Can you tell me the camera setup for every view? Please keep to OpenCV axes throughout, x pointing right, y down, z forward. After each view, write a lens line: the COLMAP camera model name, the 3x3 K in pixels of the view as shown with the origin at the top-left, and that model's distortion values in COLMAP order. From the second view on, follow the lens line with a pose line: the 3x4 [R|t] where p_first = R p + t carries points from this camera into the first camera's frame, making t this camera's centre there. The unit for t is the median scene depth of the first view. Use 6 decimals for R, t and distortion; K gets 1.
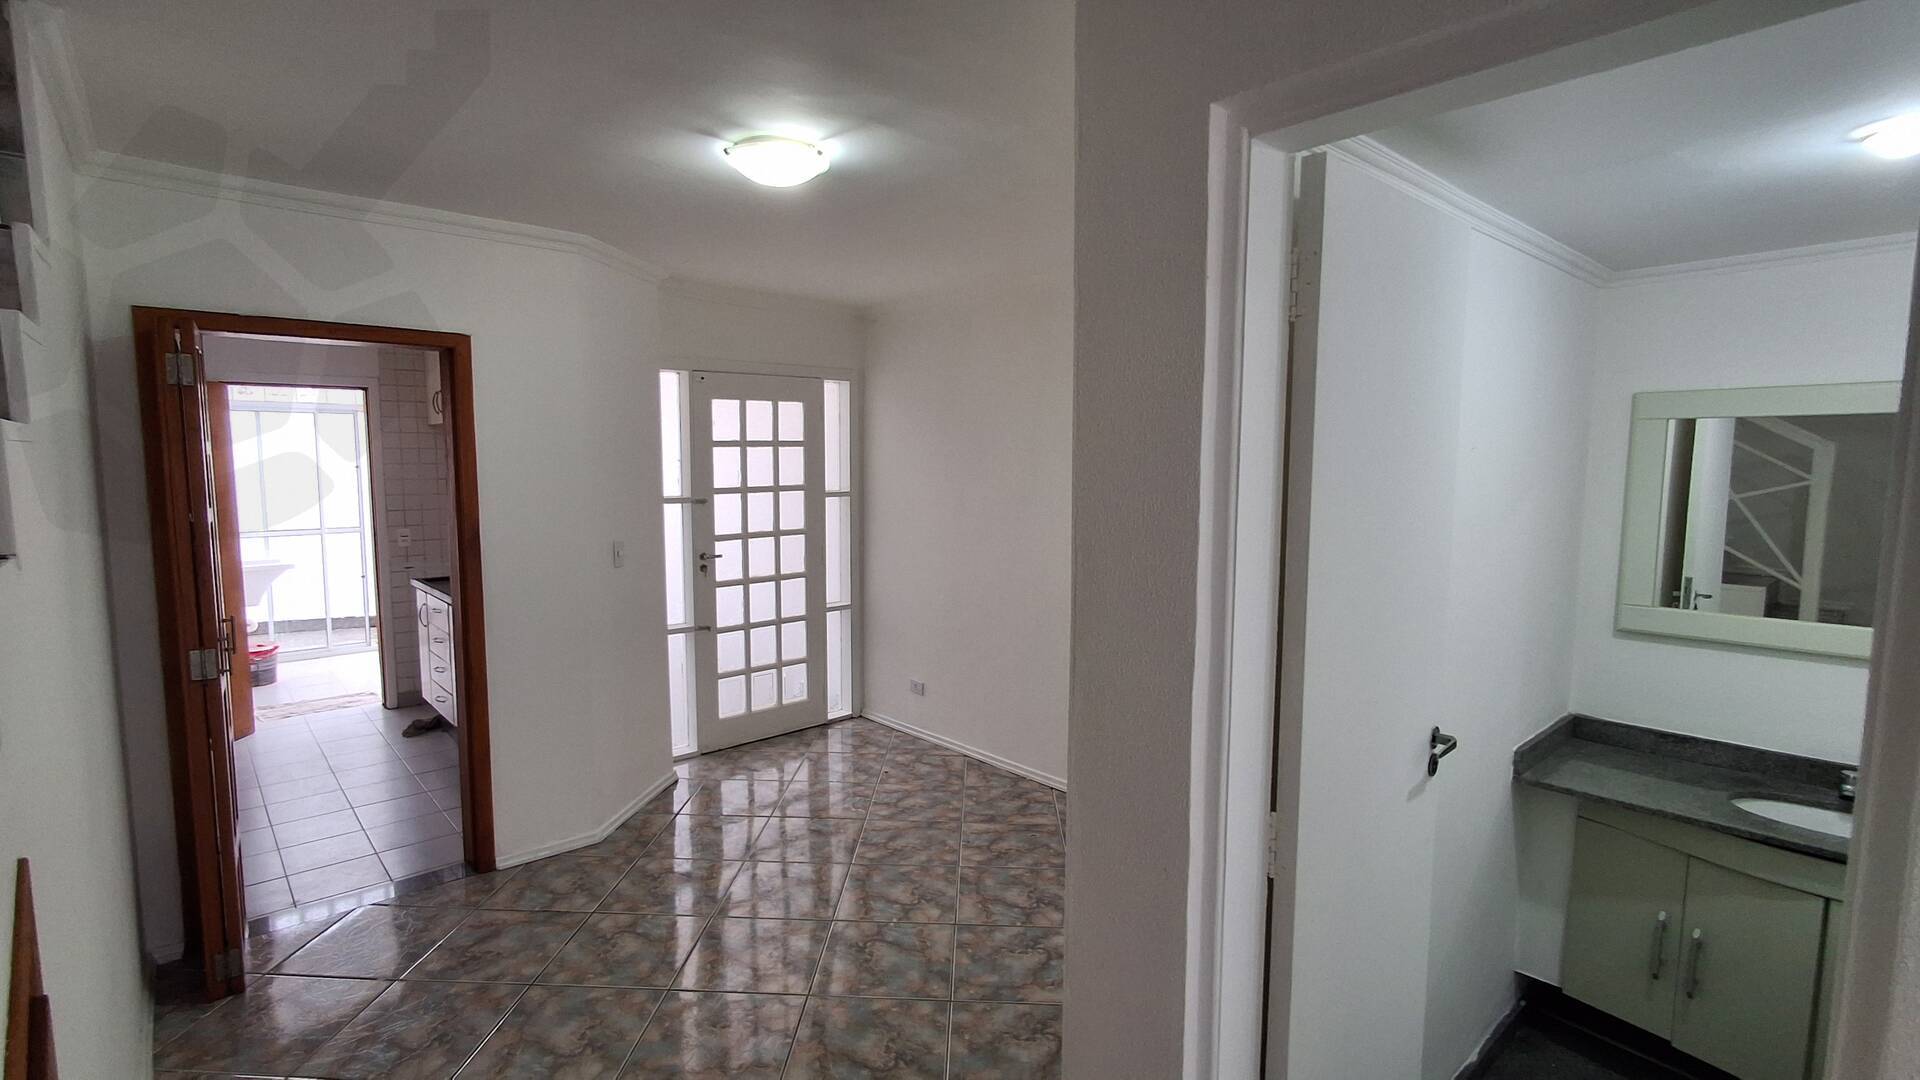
lens RADIAL K [[881.9, 0, 920.4], [0, 881.9, 541.9], [0, 0, 1]] dist [-0.000536, 0.000997]
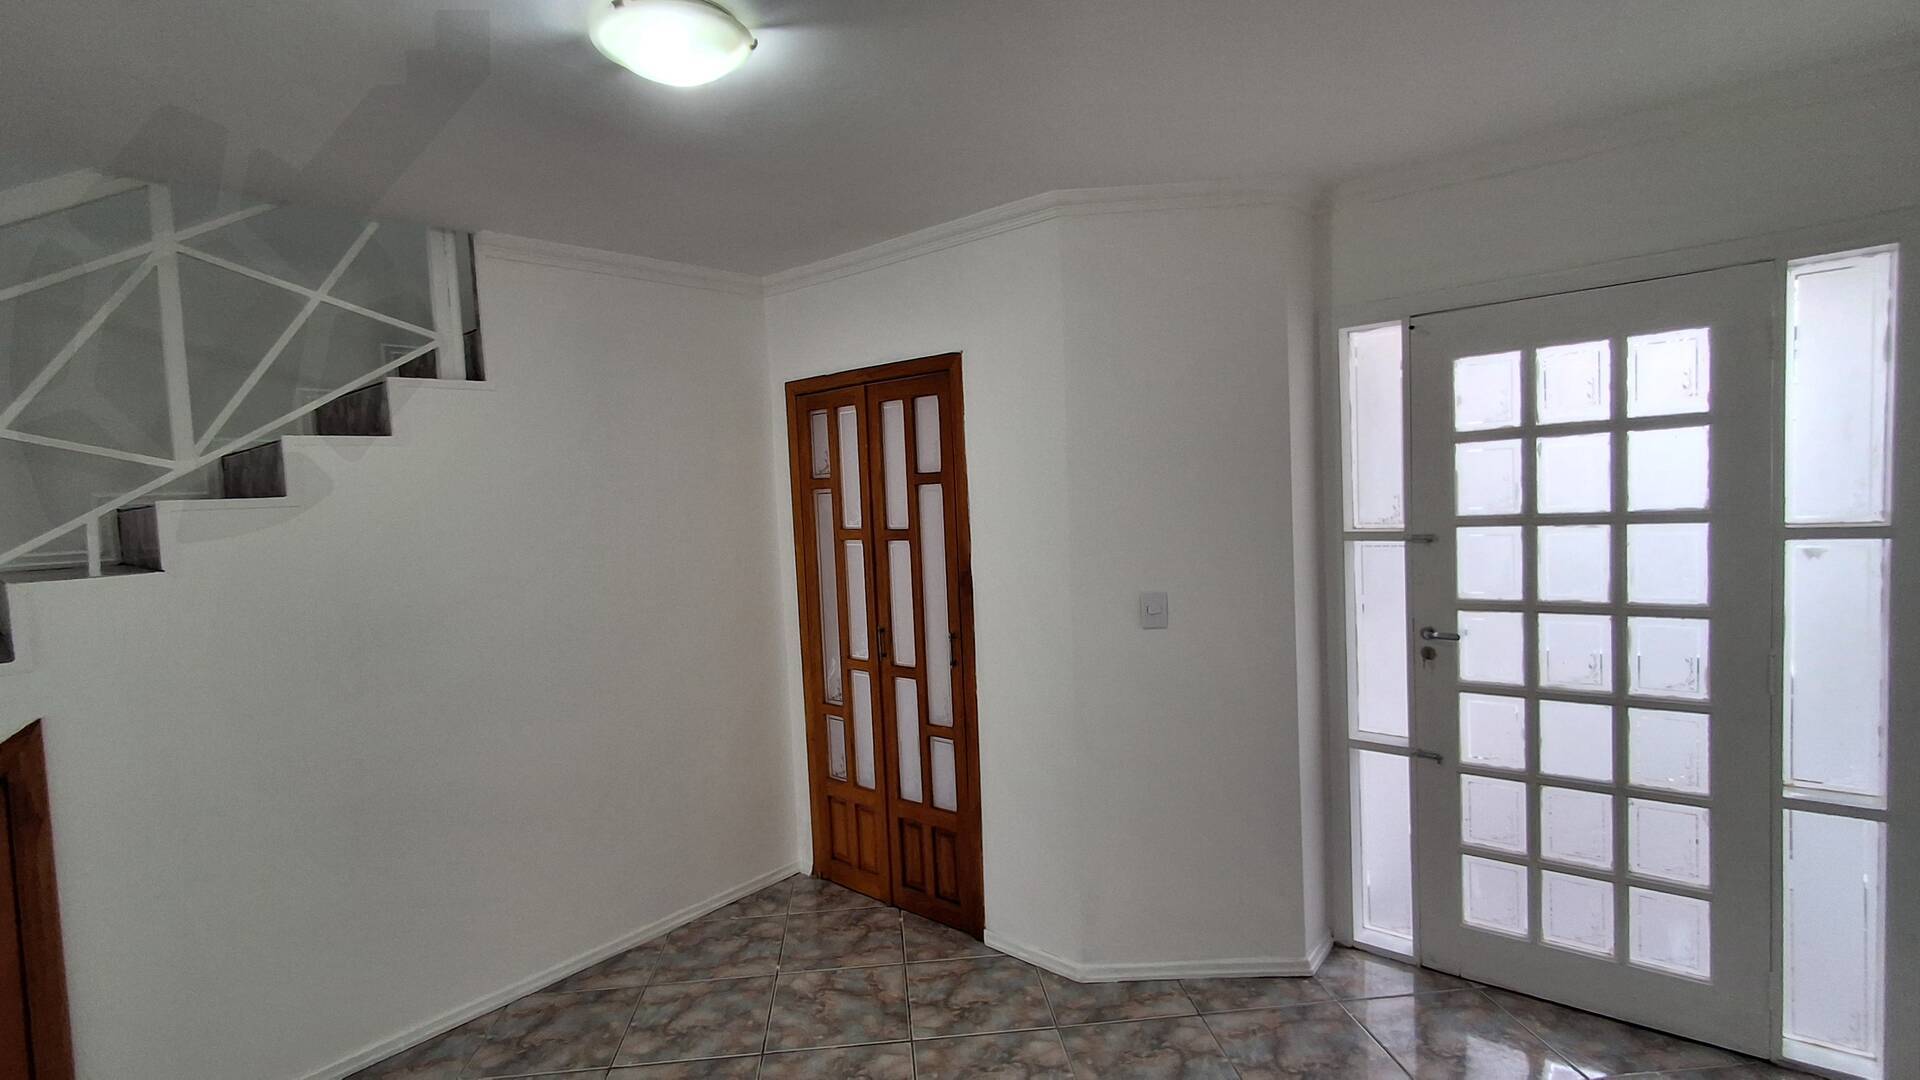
lens RADIAL K [[881.9, 0, 920.4], [0, 881.9, 541.9], [0, 0, 1]] dist [-0.000536, 0.000997]
pose [[0.142870, 0.043920, -0.988766, 0.272062], [-0.050975, 0.998016, 0.036966, -0.046819], [0.988428, 0.045121, 0.144826, 0.567706]]
